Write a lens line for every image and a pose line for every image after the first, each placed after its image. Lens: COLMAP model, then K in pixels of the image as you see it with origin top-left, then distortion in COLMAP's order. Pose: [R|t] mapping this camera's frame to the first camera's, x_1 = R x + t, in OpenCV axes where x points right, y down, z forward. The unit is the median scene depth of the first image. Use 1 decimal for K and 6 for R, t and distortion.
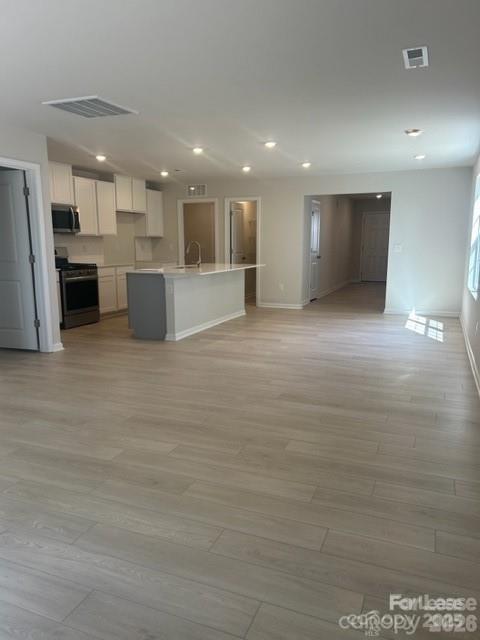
lens RADIAL K [[492.9, 0, 238.7], [0, 492.9, 321.0], [0, 0, 1]] dist [-0.008307, -0.002047]
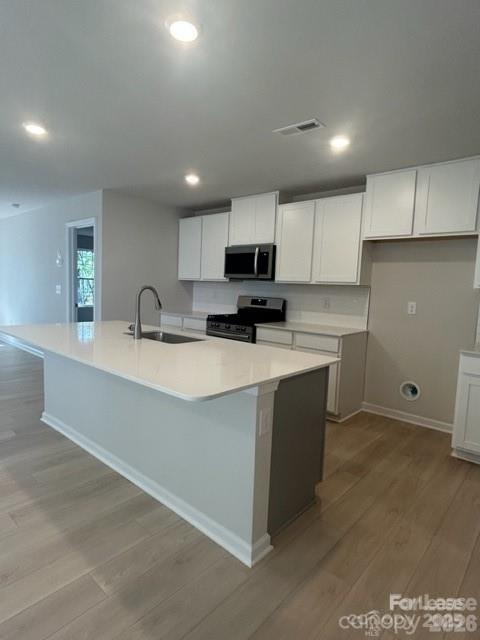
lens RADIAL K [[362.5, 0, 243.8], [0, 362.5, 318.1], [0, 0, 1]] dist [-0.013435, 0.001536]
pose [[-0.334009, 0.074799, -0.939598, 0.192582], [-0.184336, 0.972414, 0.142939, -0.173050], [0.924369, 0.220945, -0.311006, 1.027972]]
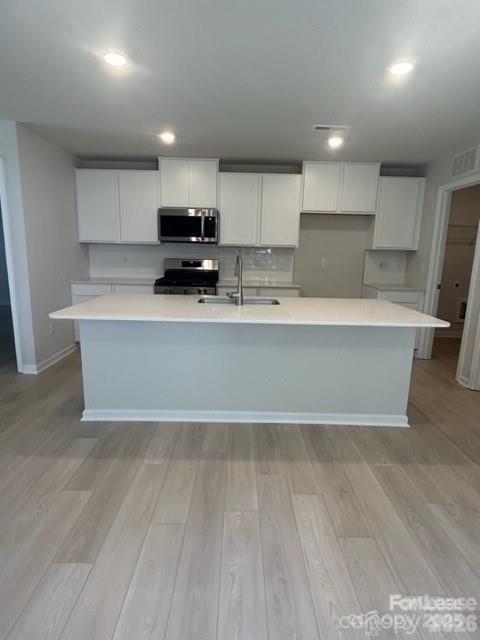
lens RADIAL K [[362.5, 0, 240.9], [0, 362.5, 321.1], [0, 0, 1]] dist [-0.013435, 0.001536]
pose [[0.371645, 0.196879, -0.907259, 0.238657], [-0.171458, 0.974999, 0.141344, -0.128760], [0.912405, 0.103027, 0.396110, 0.727351]]
